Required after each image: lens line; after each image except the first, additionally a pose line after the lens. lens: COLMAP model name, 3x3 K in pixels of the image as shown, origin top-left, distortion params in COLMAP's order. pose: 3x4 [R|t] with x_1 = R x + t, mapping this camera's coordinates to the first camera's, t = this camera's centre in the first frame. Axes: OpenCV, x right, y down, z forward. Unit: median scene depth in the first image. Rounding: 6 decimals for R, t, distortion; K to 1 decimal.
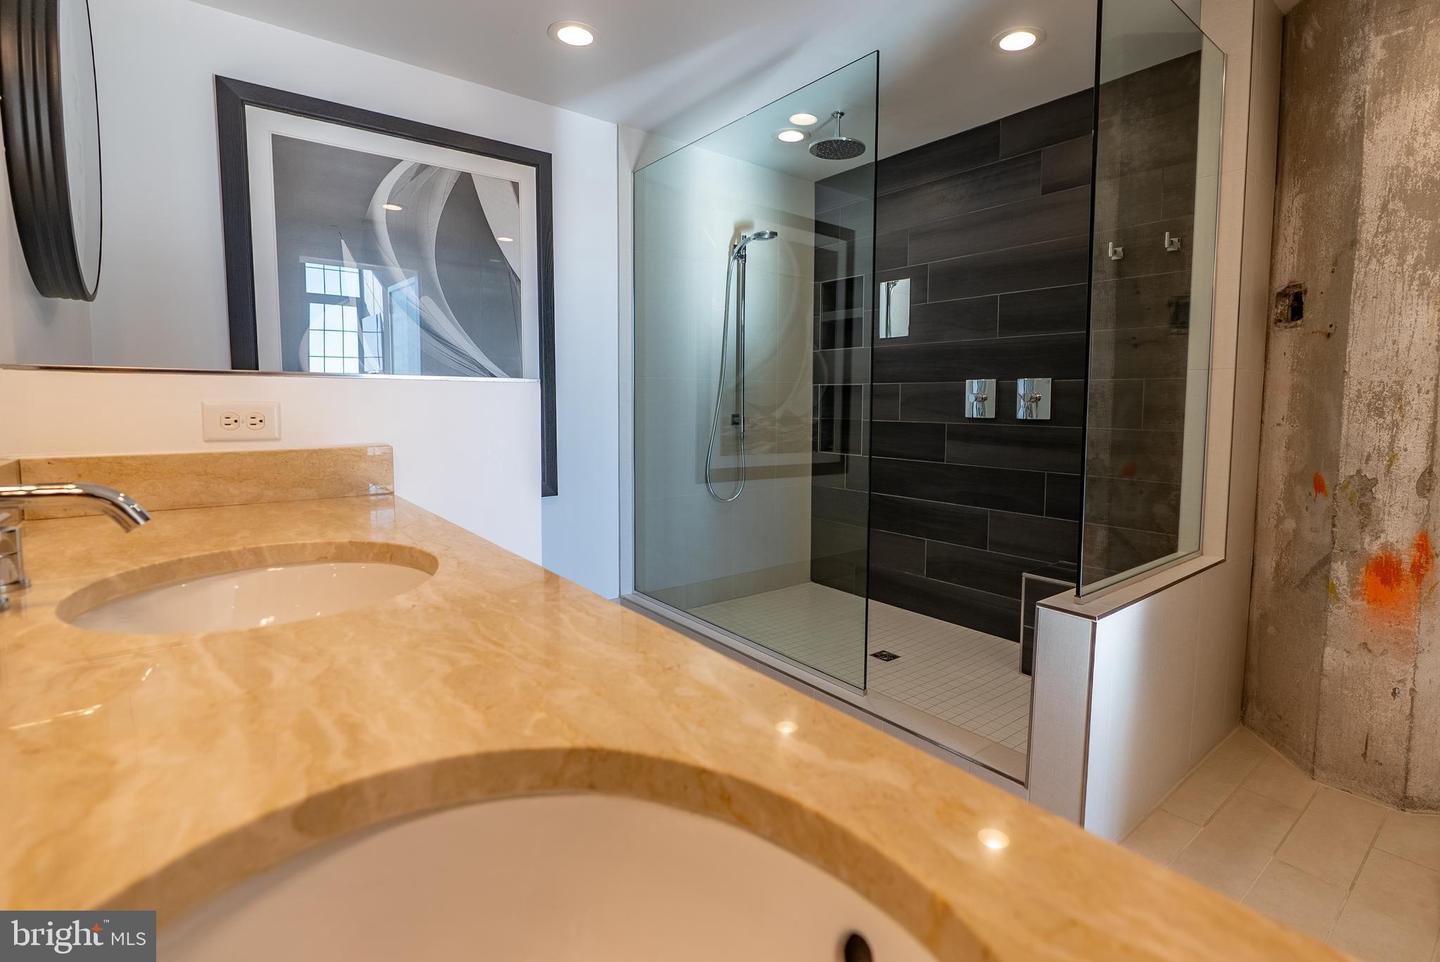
lens RADIAL K [[687.6, 0, 773.3], [0, 687.6, 453.2], [0, 0, 1]] dist [-0.010641, 0.002239]
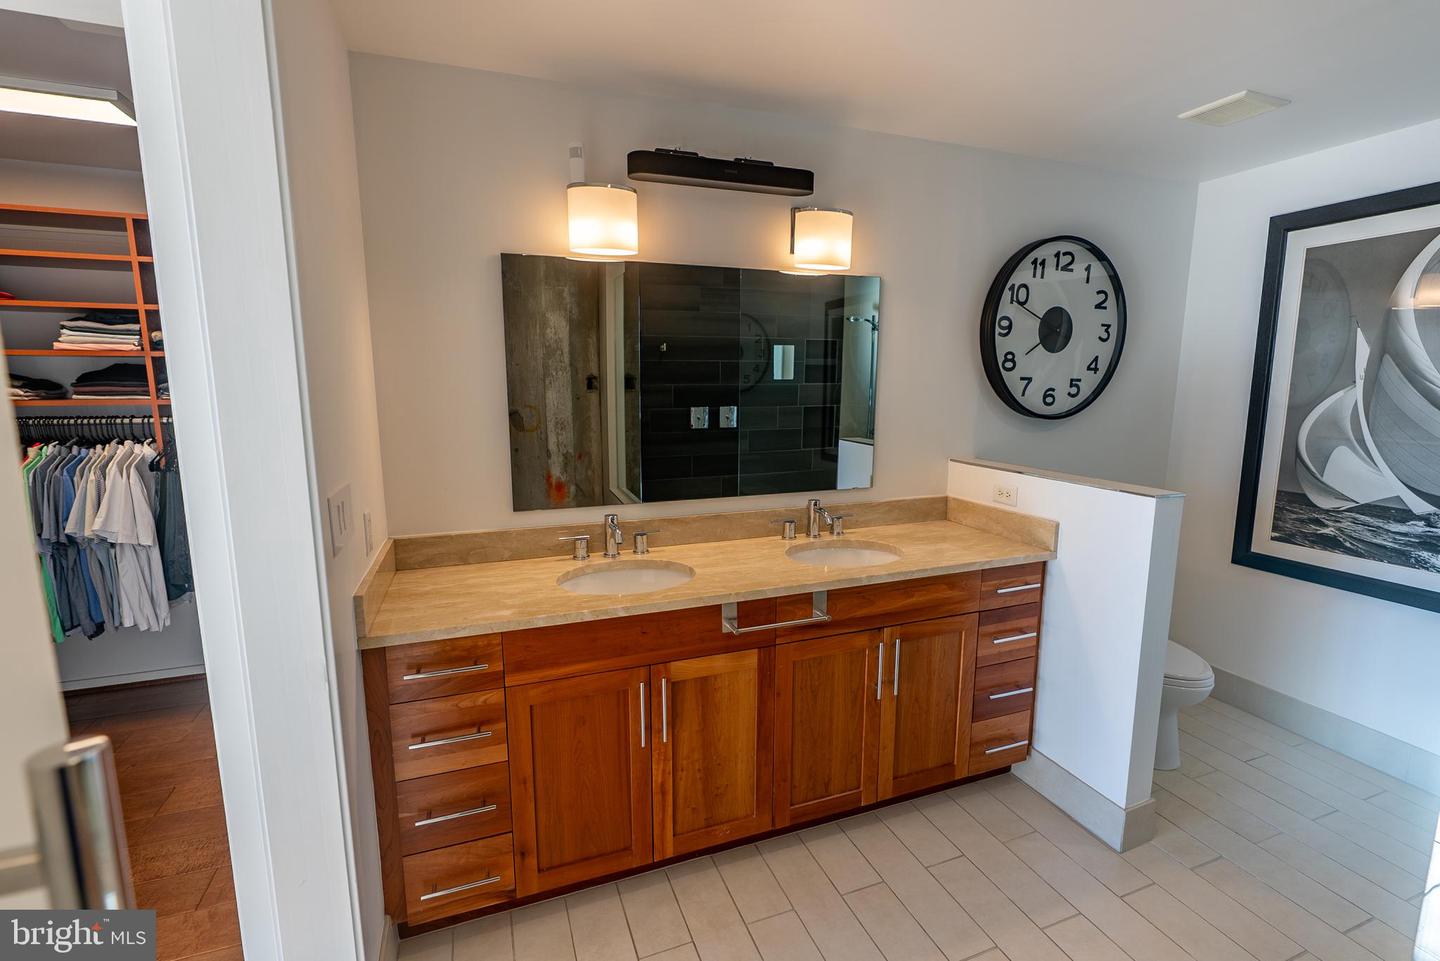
lens RADIAL K [[648.0, 0, 715.5], [0, 648.0, 481.4], [0, 0, 1]] dist [-0.012103, 0.002963]
pose [[-0.338801, 0.139317, -0.930486, 0.713742], [-0.073891, 0.981982, 0.173931, -0.199525], [0.937952, 0.127683, -0.322402, 0.471952]]
